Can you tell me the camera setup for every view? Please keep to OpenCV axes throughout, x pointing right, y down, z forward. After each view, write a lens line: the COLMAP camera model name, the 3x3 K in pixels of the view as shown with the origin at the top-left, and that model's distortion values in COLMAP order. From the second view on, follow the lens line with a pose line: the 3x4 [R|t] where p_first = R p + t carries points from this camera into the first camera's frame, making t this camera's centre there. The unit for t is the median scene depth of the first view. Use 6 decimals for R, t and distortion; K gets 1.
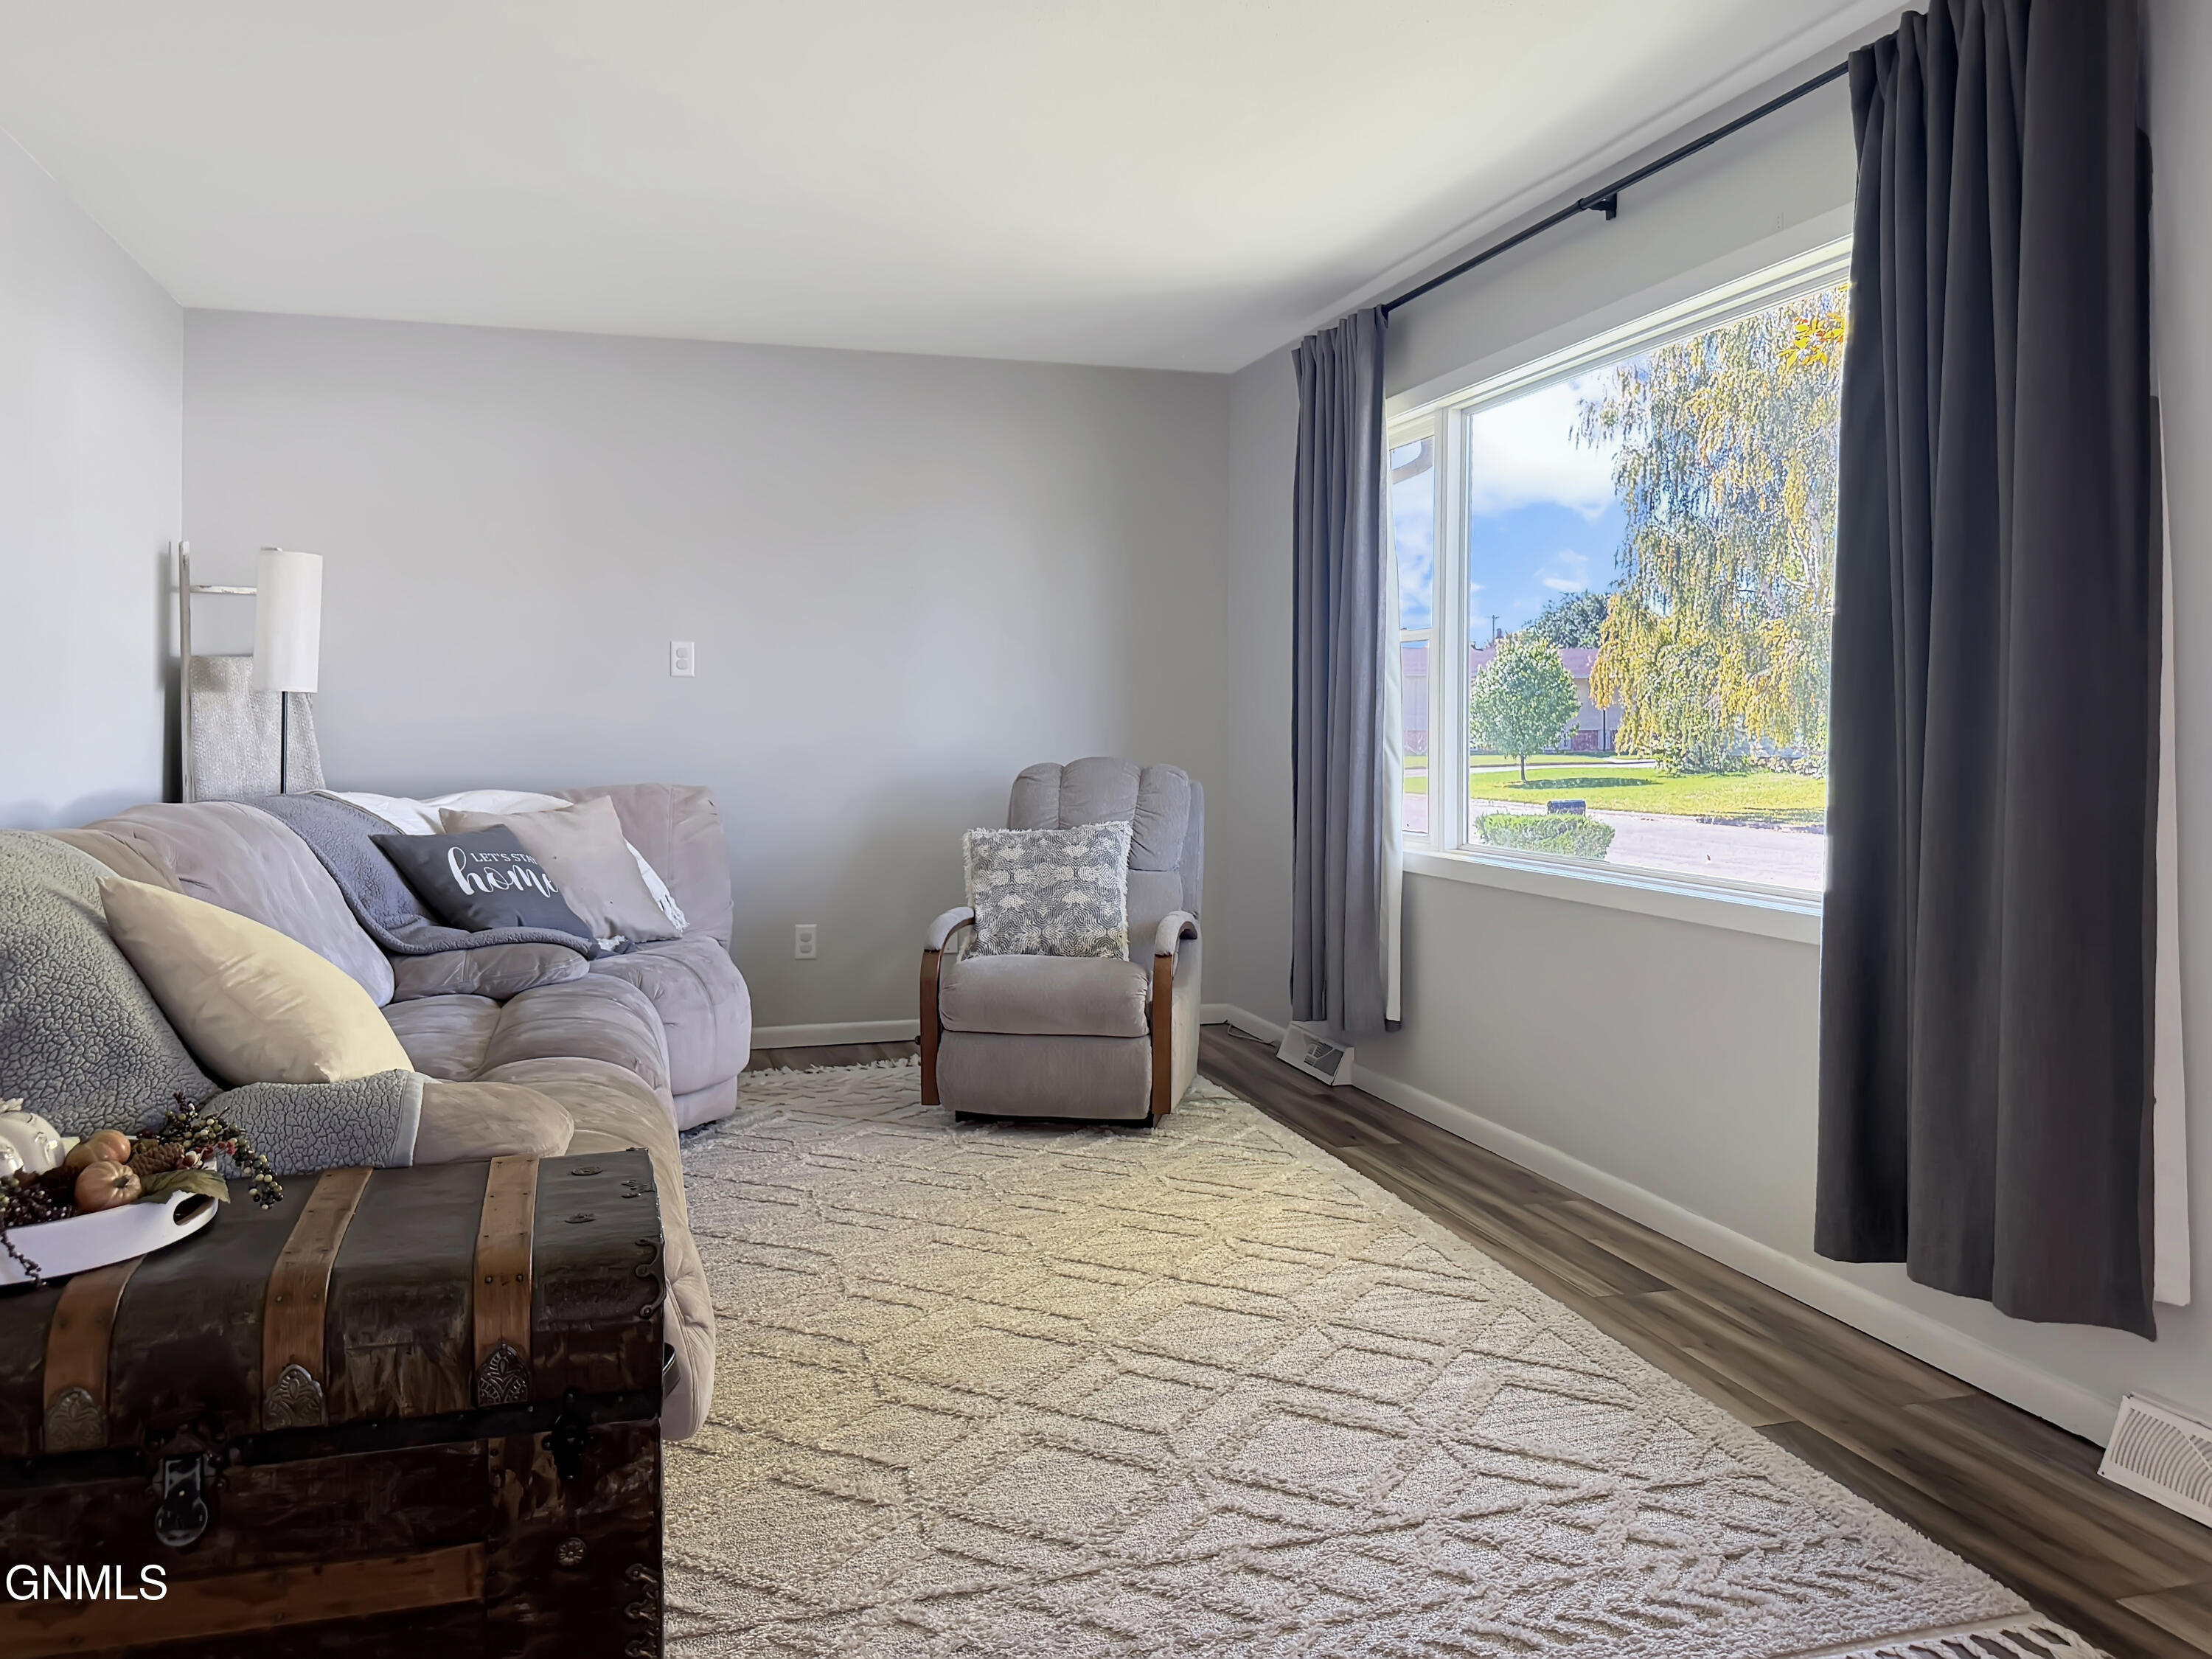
lens RADIAL K [[1684.4, 0, 1077.2], [0, 1684.4, 732.8], [0, 0, 1]] dist [0.085873, -0.131839]
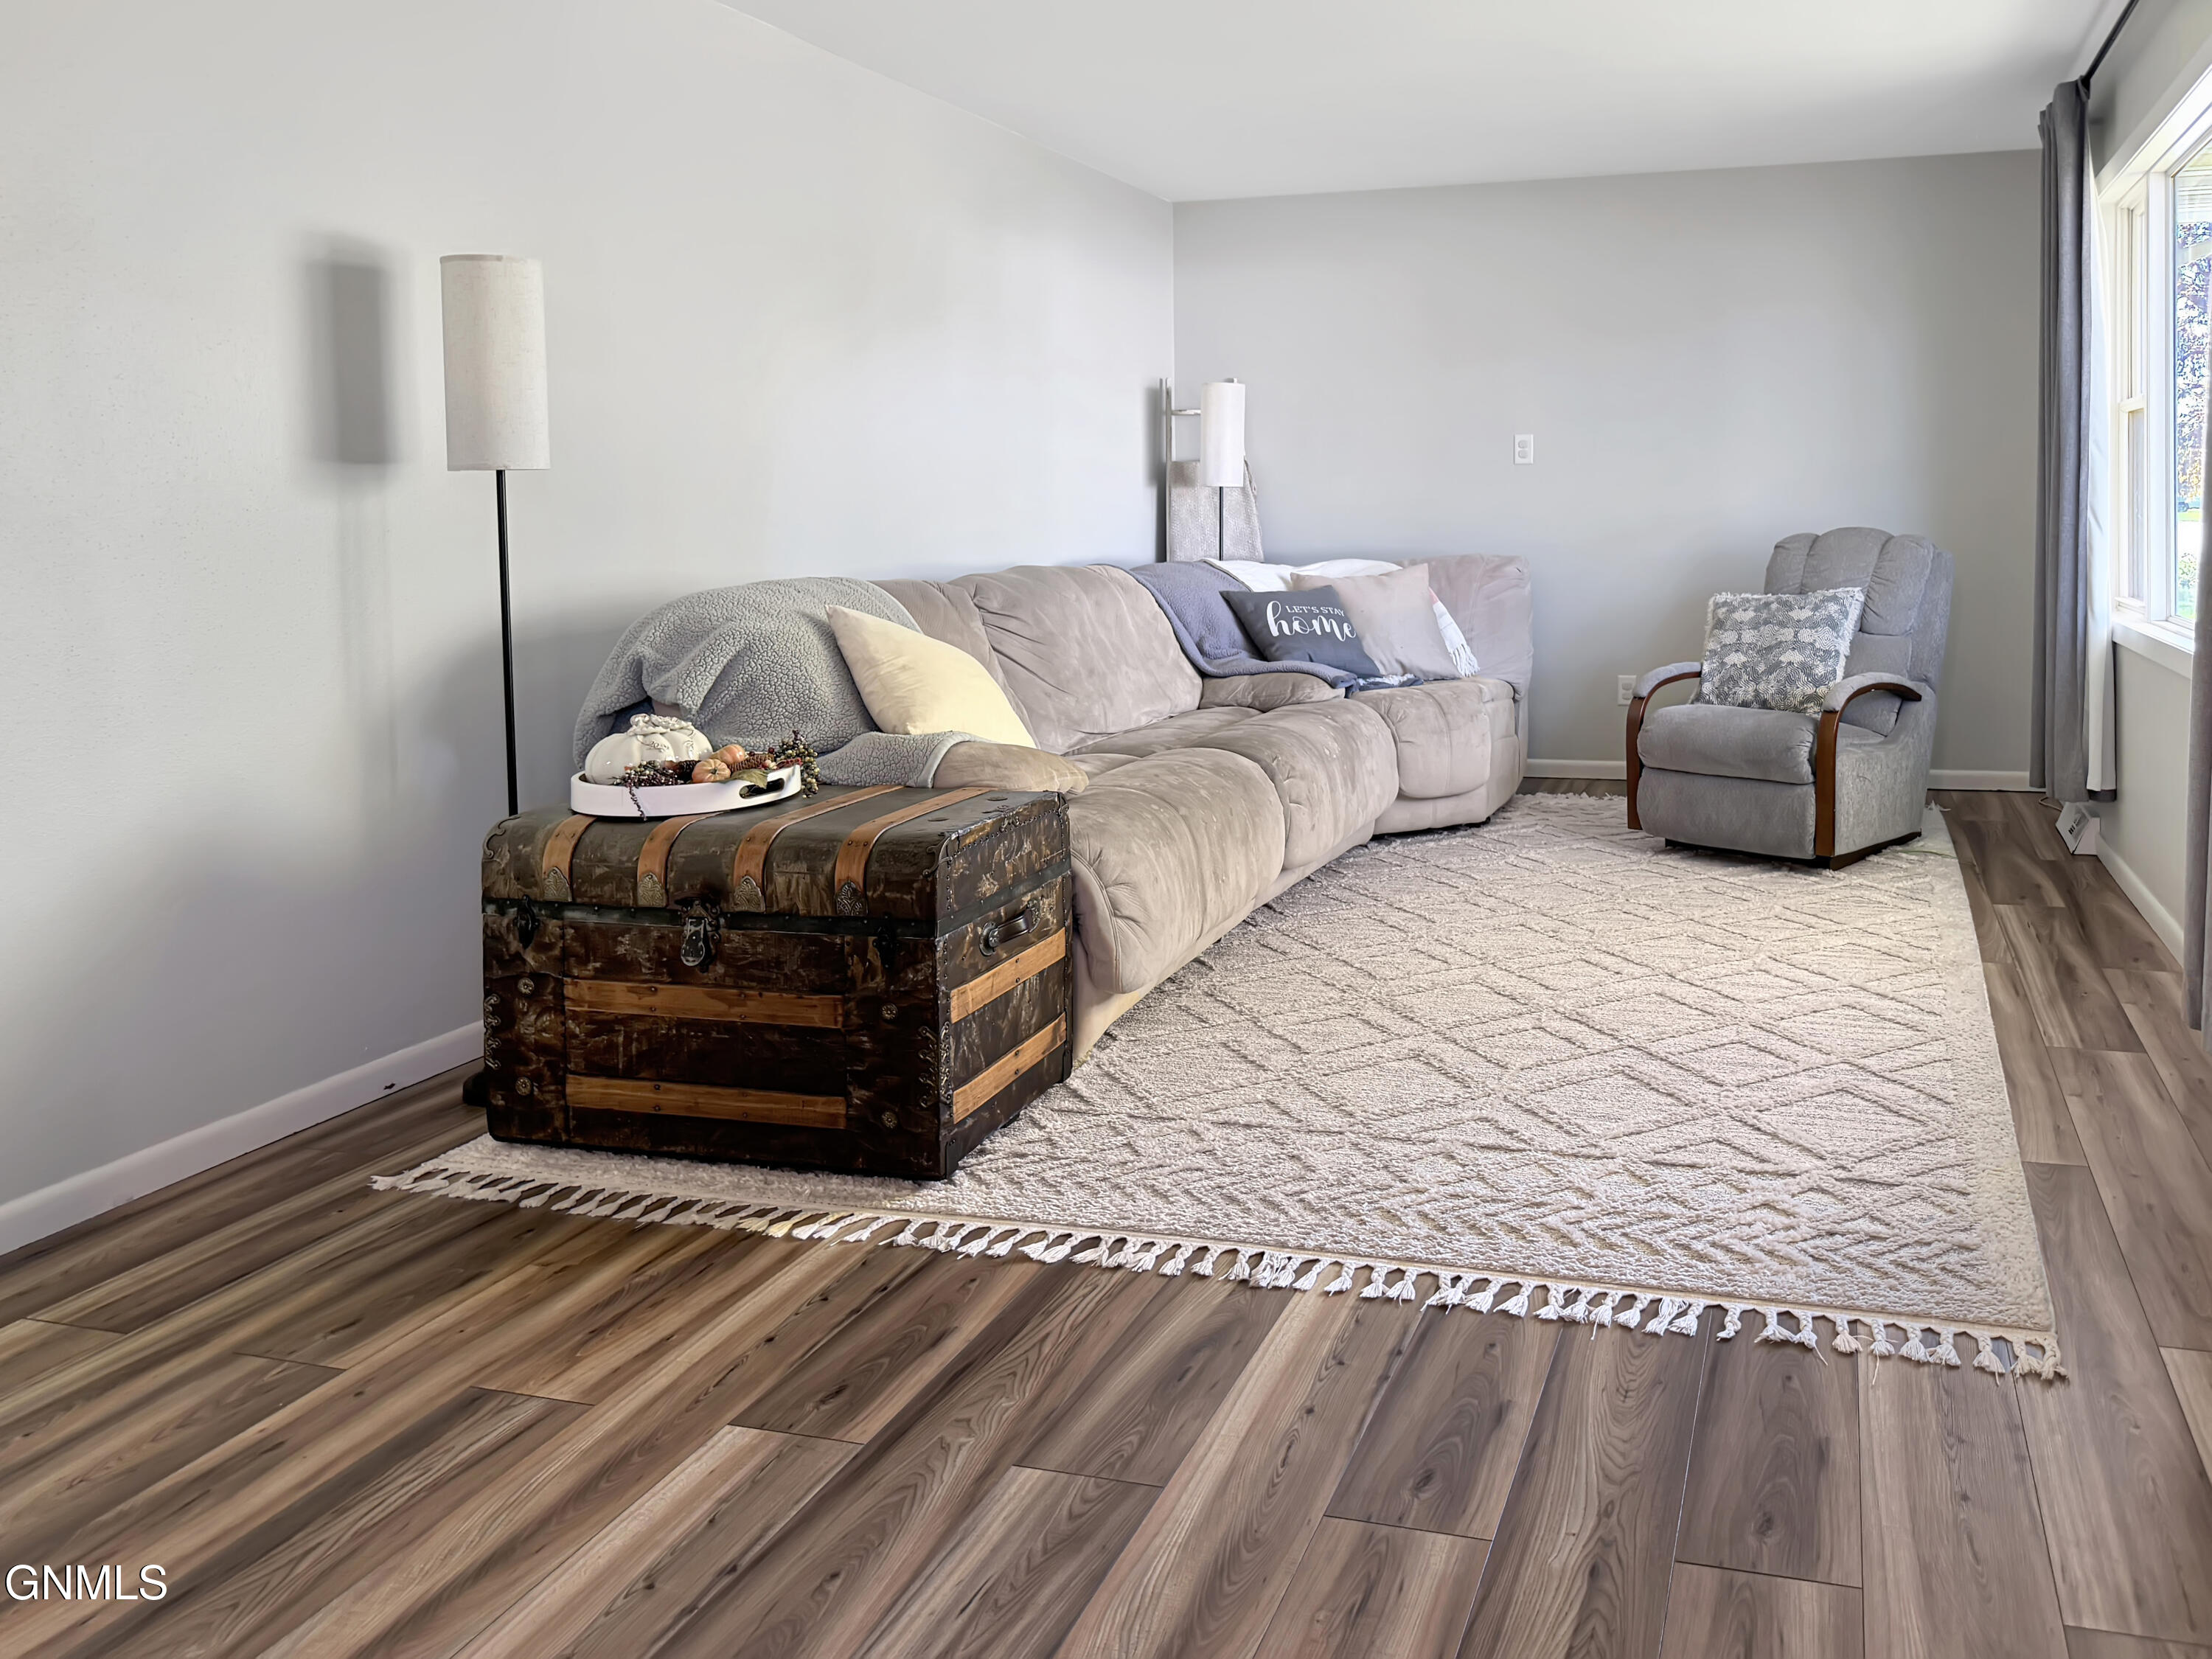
lens RADIAL K [[1583.7, 0, 1357.8], [0, 1583.7, 618.3], [0, 0, 1]] dist [0.069487, -0.082539]
pose [[0.846702, 0.018054, -0.531761, 0.356191], [0.017111, 0.997983, 0.061128, 0.006445], [0.531792, -0.060856, 0.844686, -0.013801]]
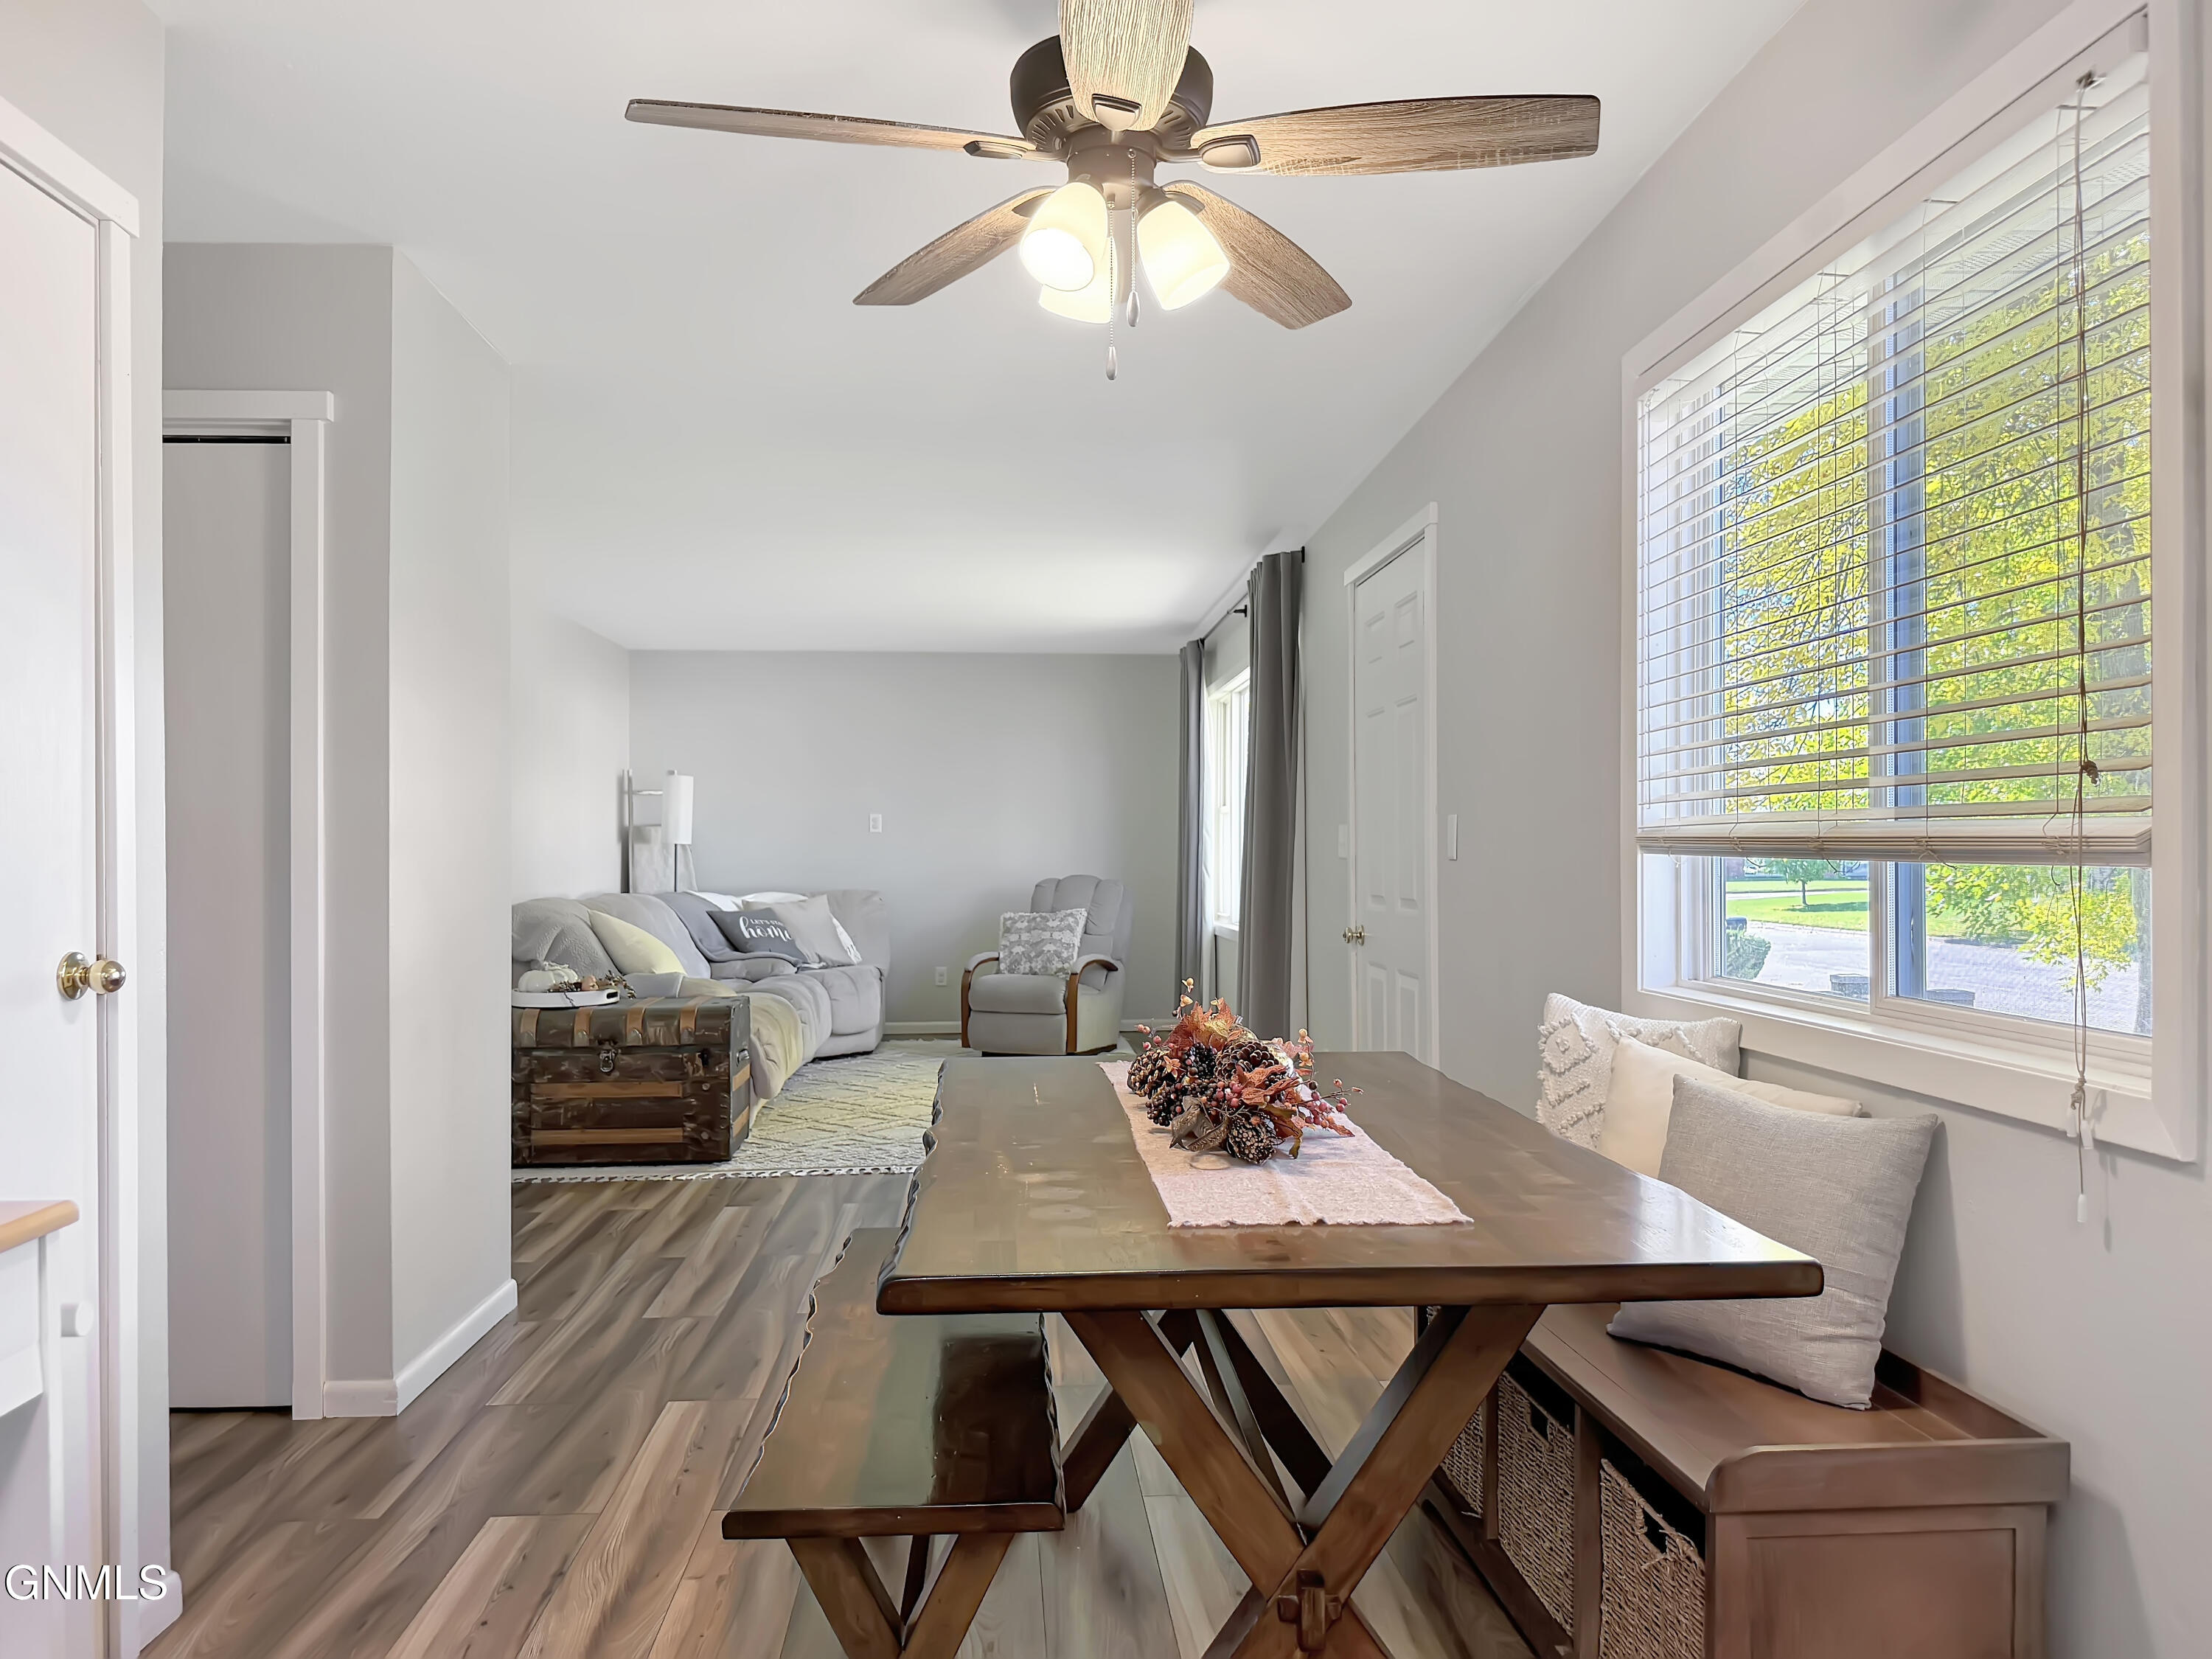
lens RADIAL K [[1544.1, 0, 1029.9], [0, 1544.1, 857.6], [0, 0, 1]] dist [0.300662, -0.001190]
pose [[0.968263, -0.004795, -0.249889, 0.488224], [0.004143, 0.999987, -0.003133, 0.000209], [0.249901, 0.001998, 0.968269, -0.836718]]
